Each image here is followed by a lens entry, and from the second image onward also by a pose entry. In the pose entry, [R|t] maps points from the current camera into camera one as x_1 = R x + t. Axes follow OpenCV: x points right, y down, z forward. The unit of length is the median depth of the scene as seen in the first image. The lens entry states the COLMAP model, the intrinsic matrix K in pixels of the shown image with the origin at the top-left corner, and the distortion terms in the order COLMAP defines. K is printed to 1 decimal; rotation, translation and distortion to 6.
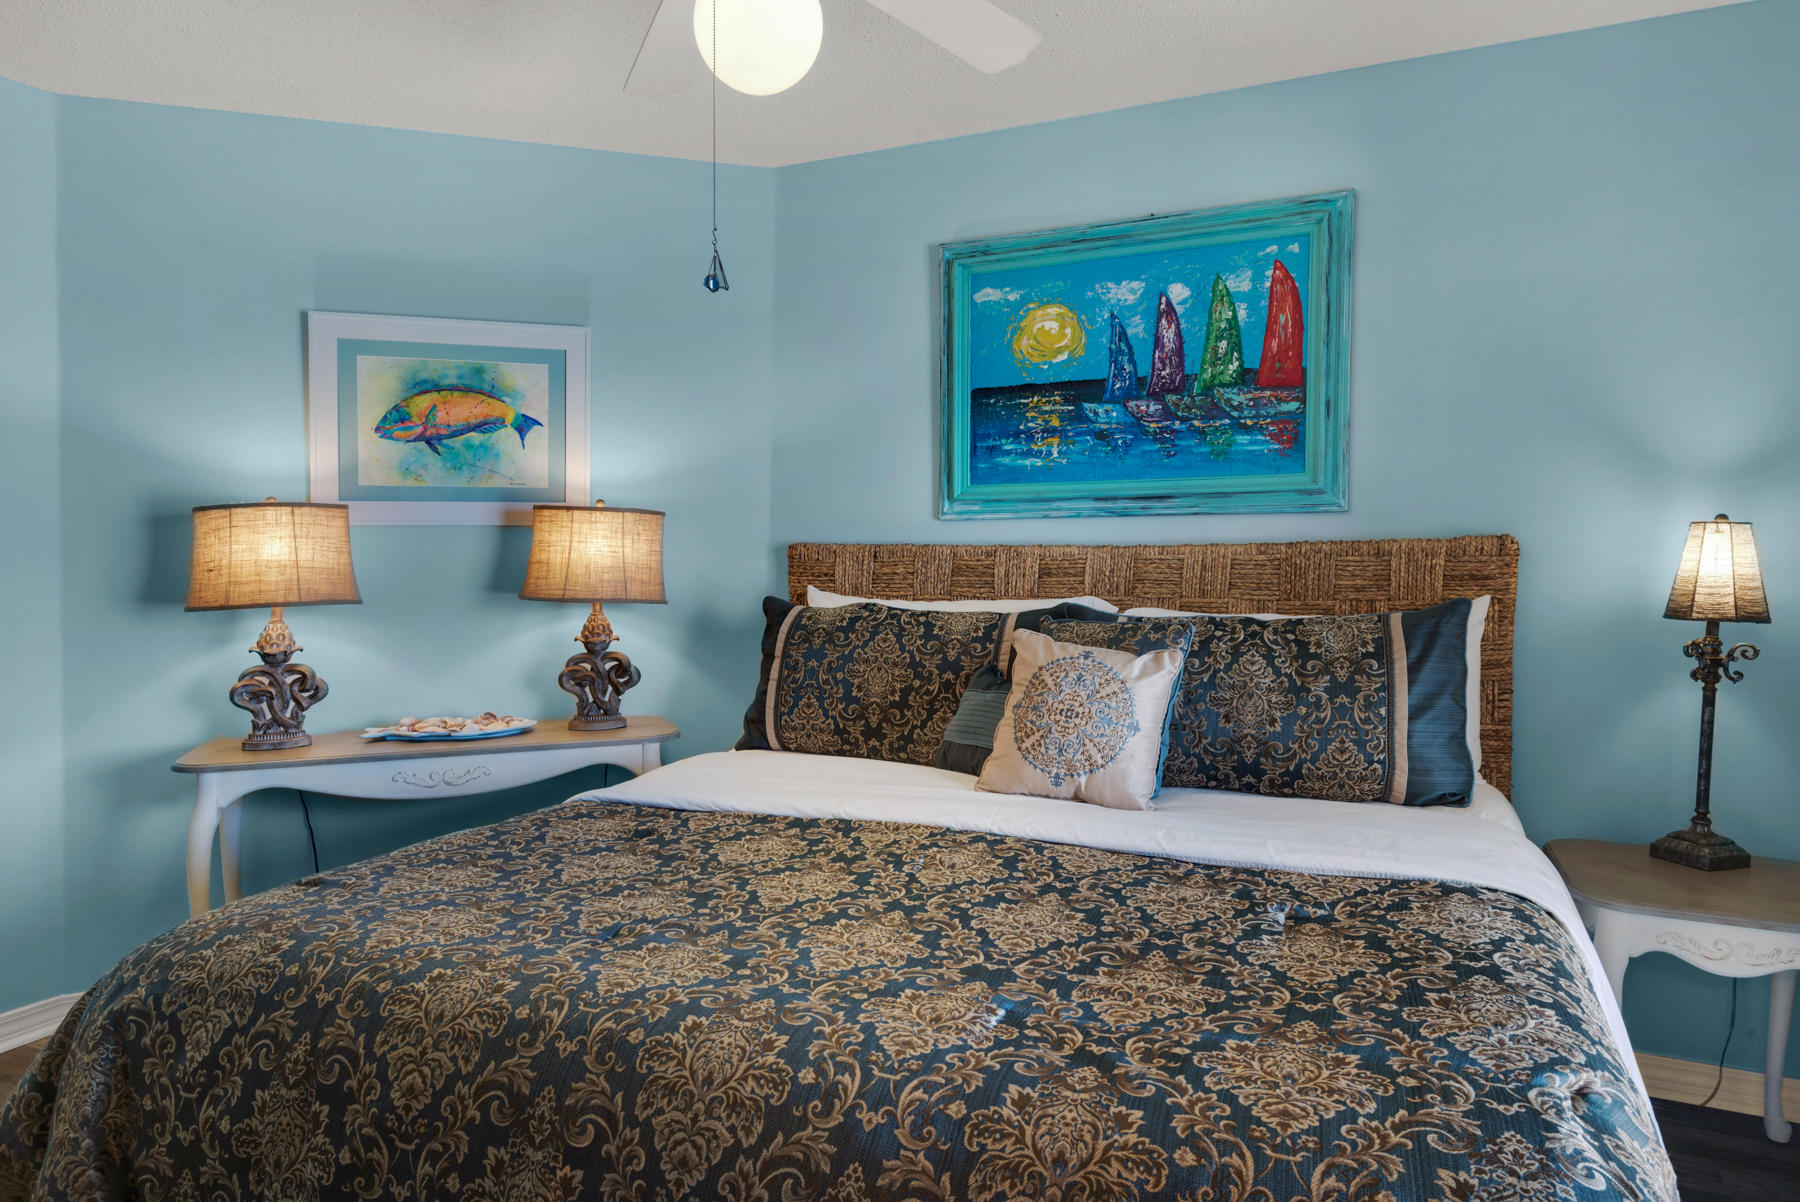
lens RADIAL K [[953.7, 0, 809.5], [0, 953.7, 596.6], [0, 0, 1]] dist [0.007226, 0.000110]
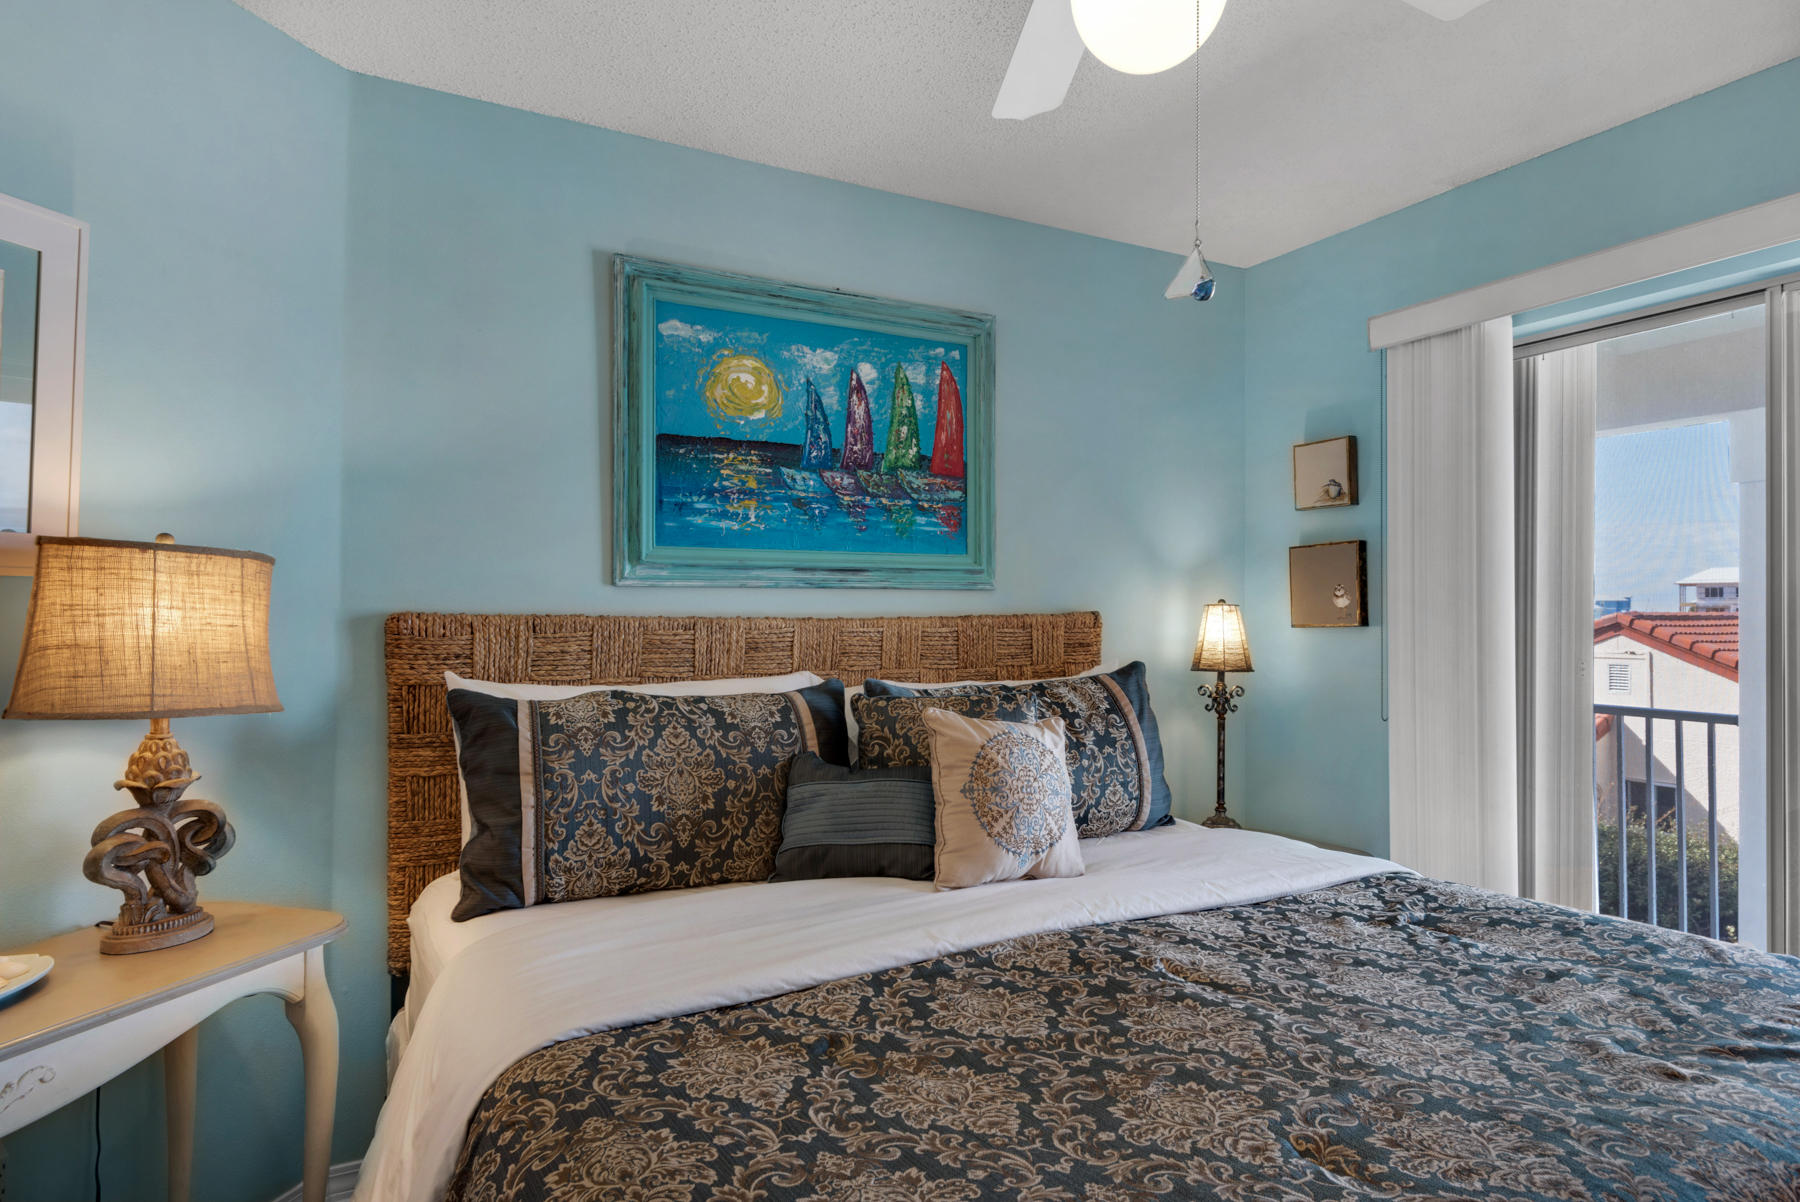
lens RADIAL K [[1065.9, 0, 881.8], [0, 1065.9, 608.4], [0, 0, 1]] dist [0.031843, -0.031065]
pose [[0.614924, 0.012038, 0.788494, -0.491134], [0.037760, 0.998287, -0.044688, -0.013498], [-0.787682, 0.057253, 0.613416, 0.293276]]
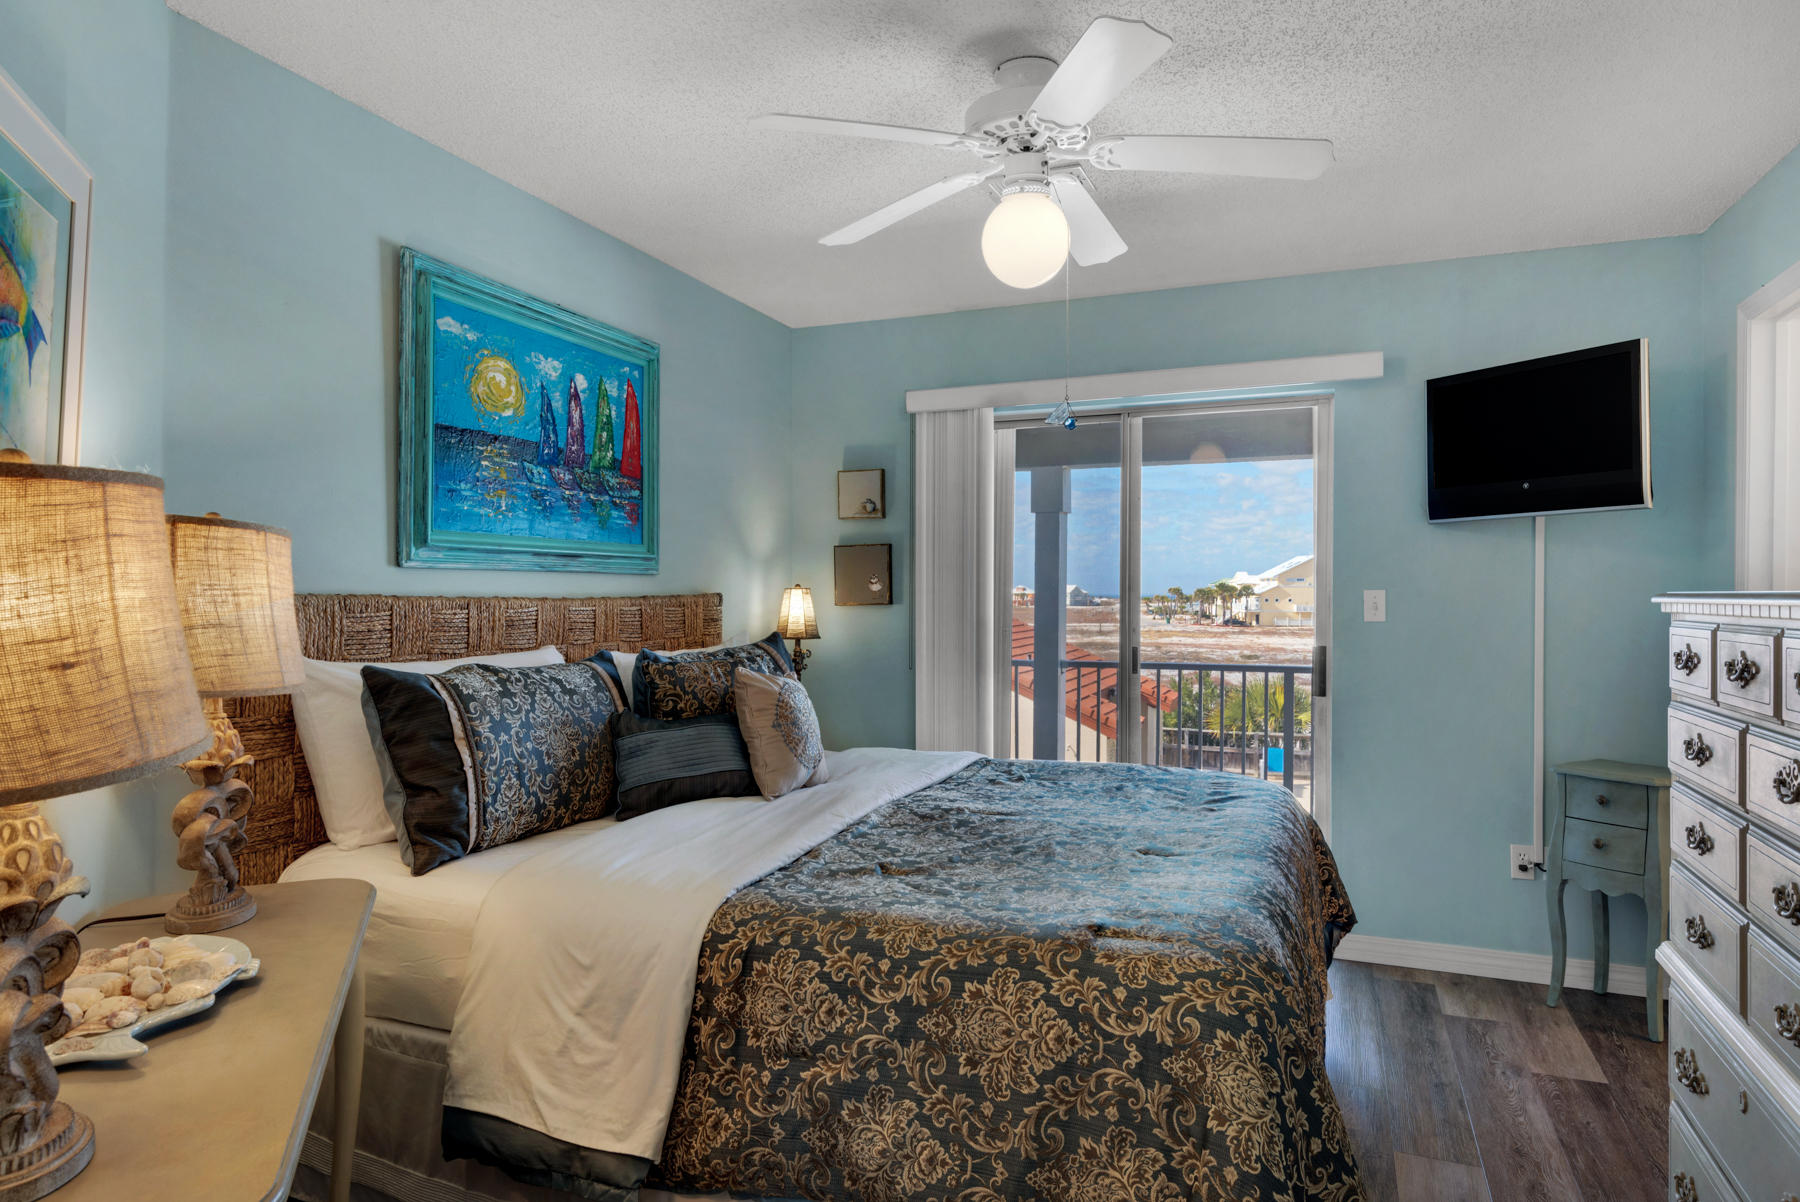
lens RADIAL K [[1128.5, 0, 900.0], [0, 1128.5, 601.0], [0, 0, 1]] dist [0.002052, -0.000039]
pose [[-0.064947, 0.002374, 0.997886, -0.988814], [0.049470, 0.998775, 0.000844, -0.032727], [-0.996662, 0.049420, -0.064985, 0.697847]]
